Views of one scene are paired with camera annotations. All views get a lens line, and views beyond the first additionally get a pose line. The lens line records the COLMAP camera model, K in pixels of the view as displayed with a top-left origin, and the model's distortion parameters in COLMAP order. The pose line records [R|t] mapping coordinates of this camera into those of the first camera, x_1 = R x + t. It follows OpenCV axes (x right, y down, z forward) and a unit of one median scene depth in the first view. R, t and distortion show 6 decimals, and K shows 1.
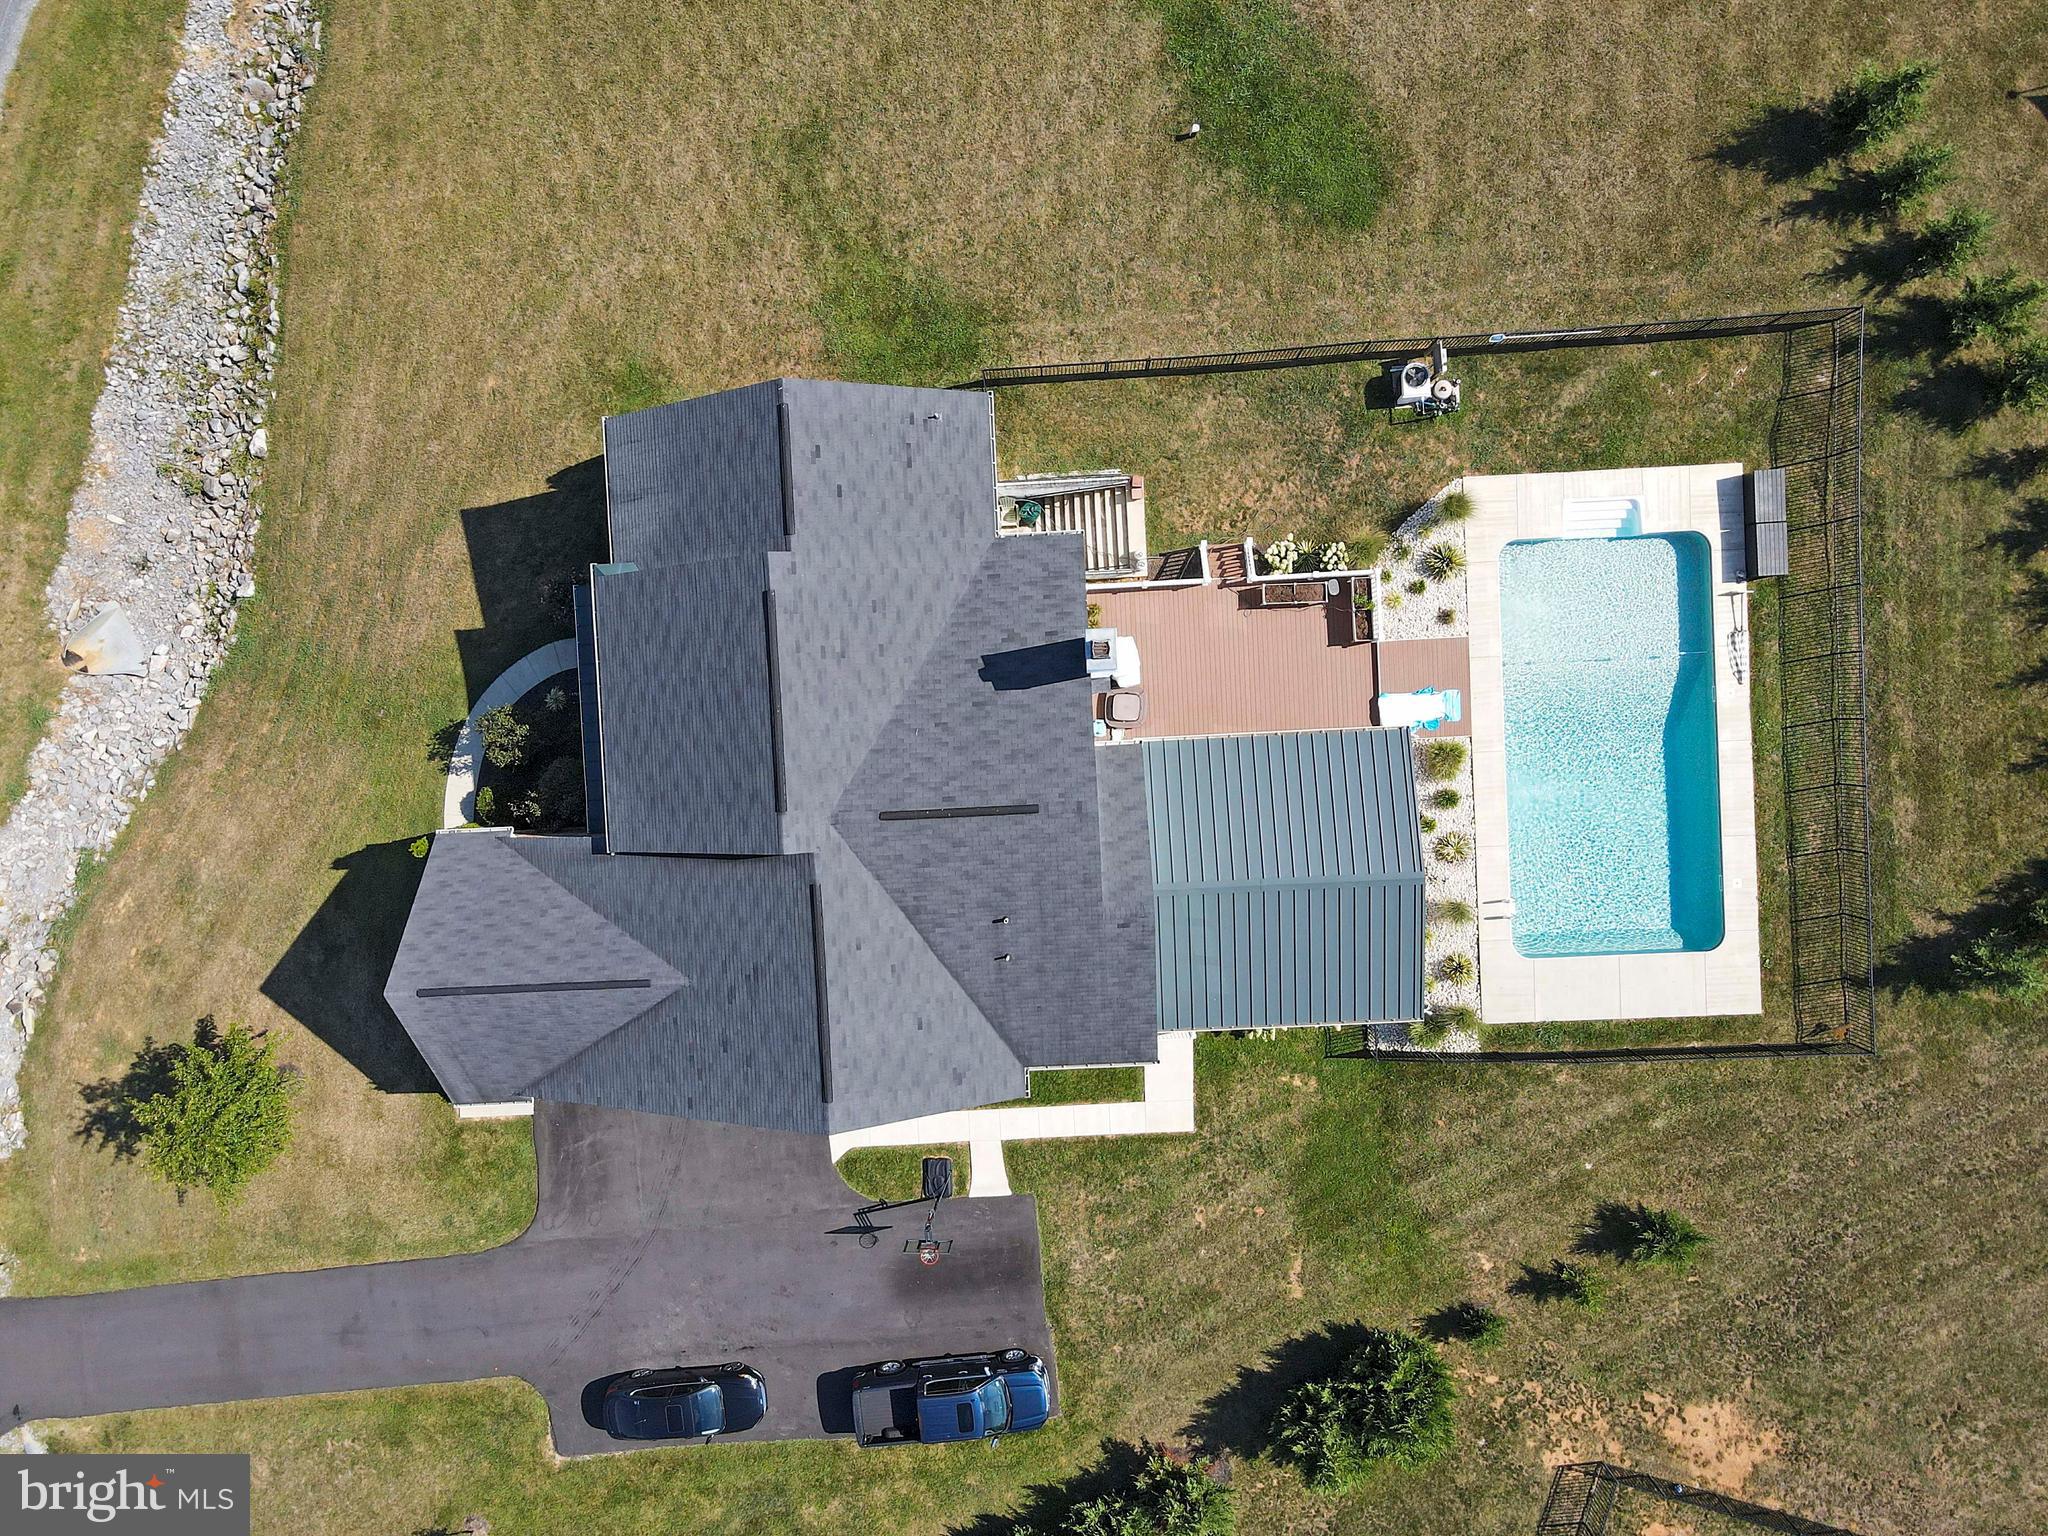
lens RADIAL K [[1500.8, 0, 1024.0], [0, 1500.8, 768.0], [0, 0, 1]] dist [0.001170, 0.039718]
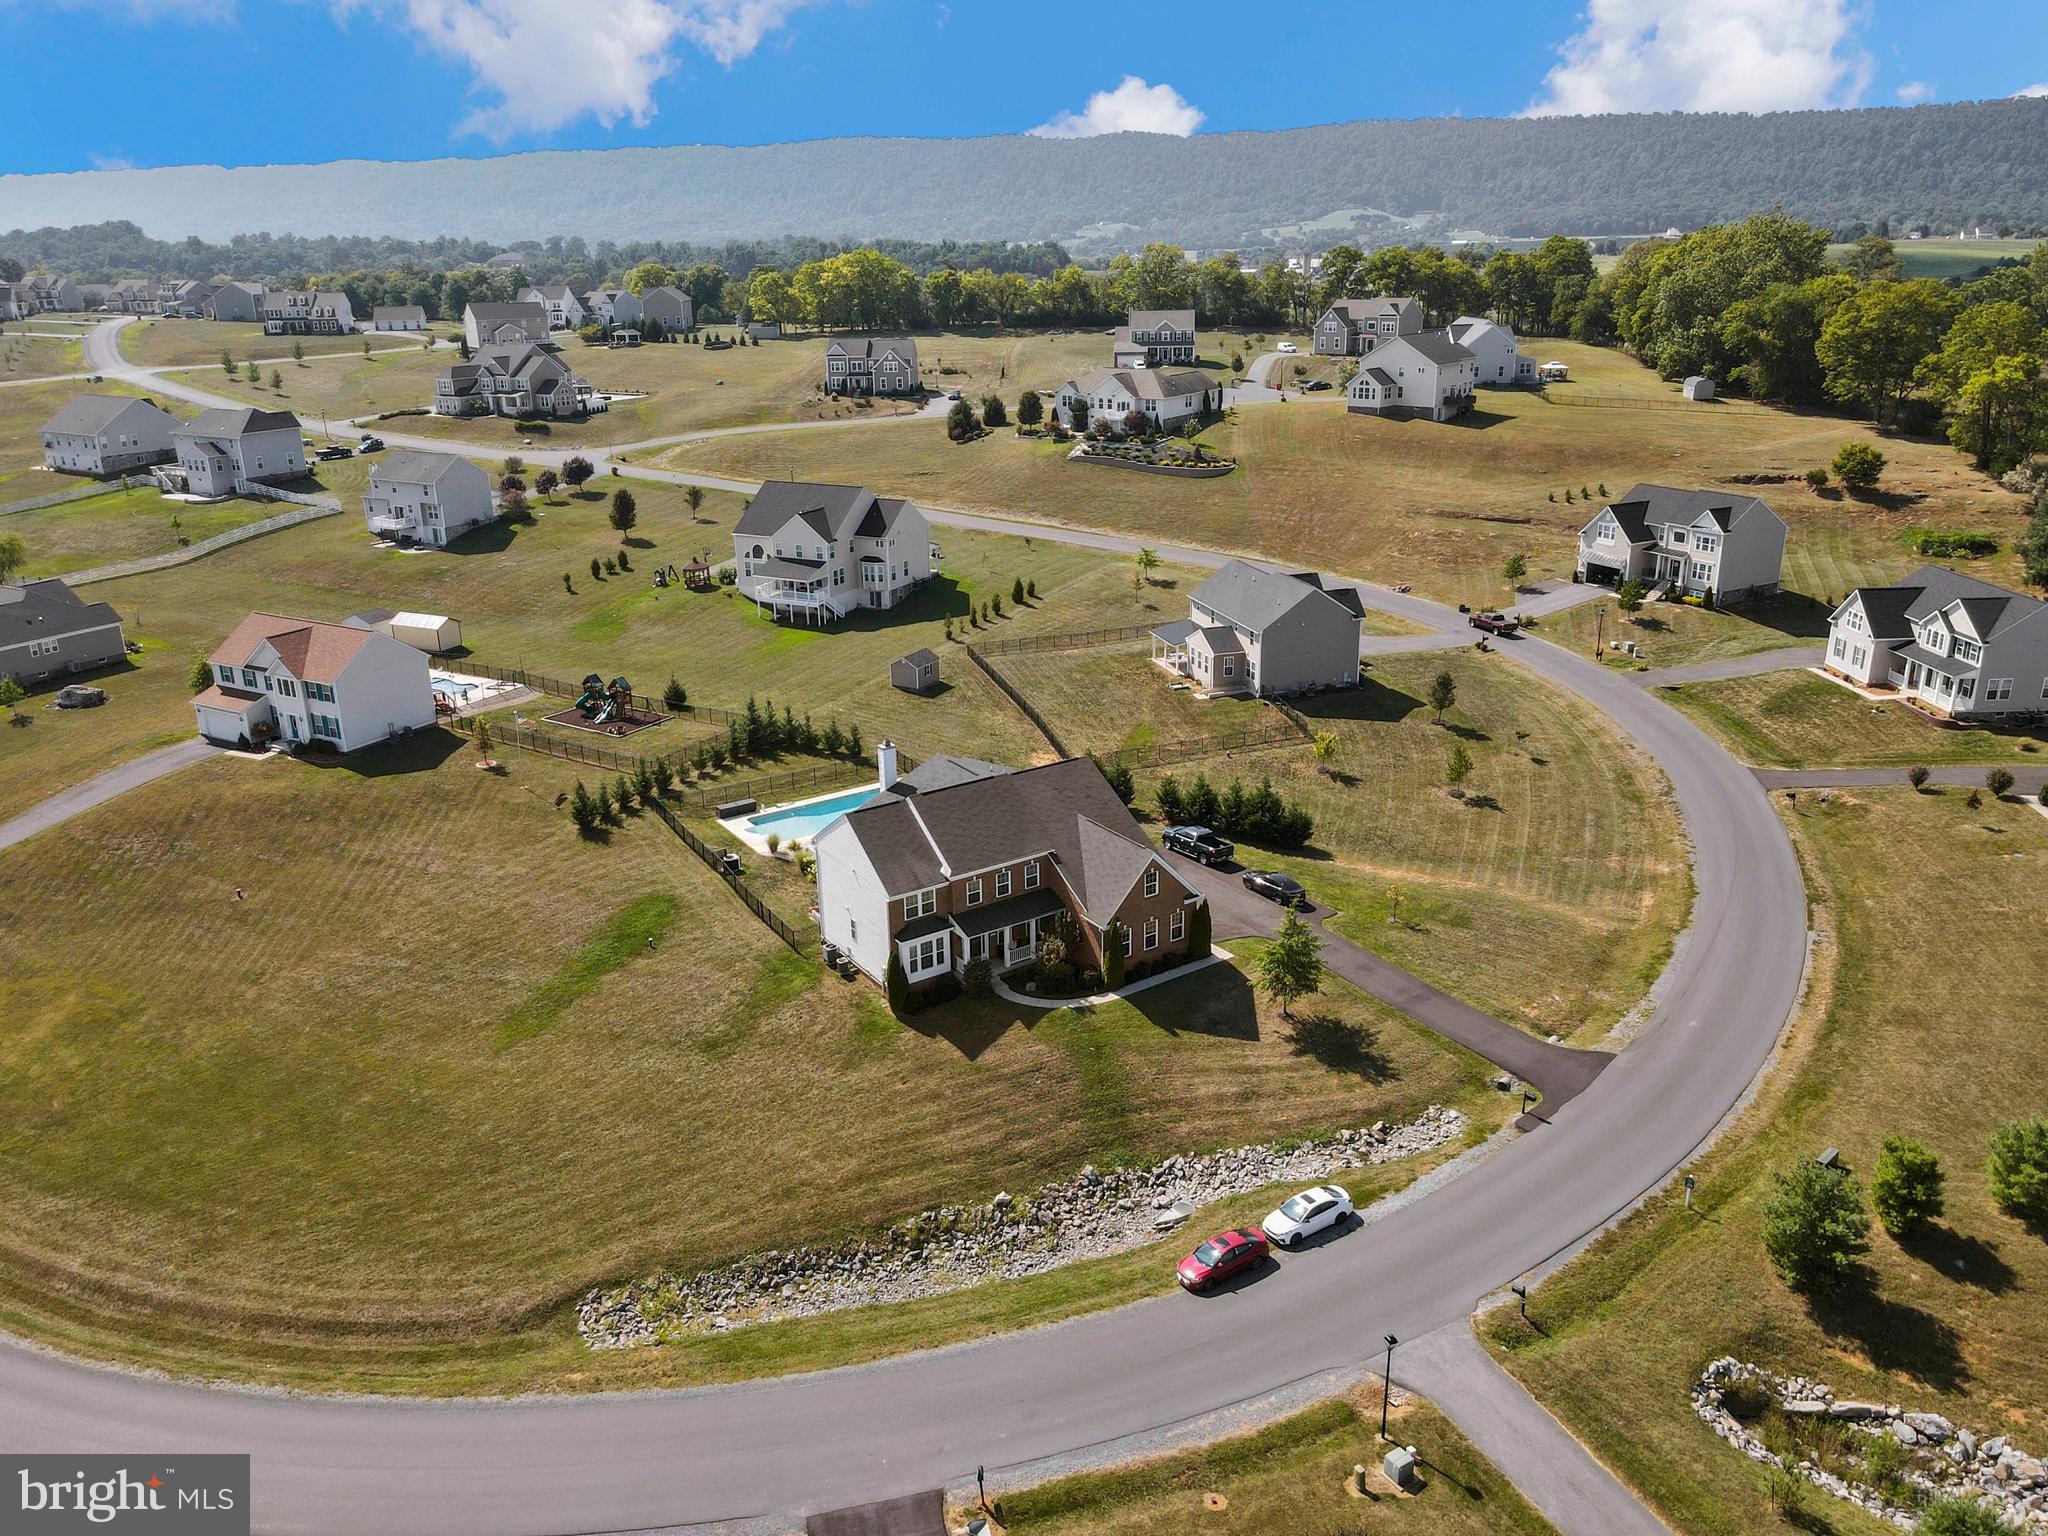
lens RADIAL K [[1508.0, 0, 1021.9], [0, 1508.0, 750.6], [0, 0, 1]] dist [-0.002392, 0.041654]
pose [[-0.509066, -0.238528, 0.827016, -1.904583], [0.858484, -0.210030, 0.467860, -0.932406], [0.062100, 0.948152, 0.311692, 0.096546]]
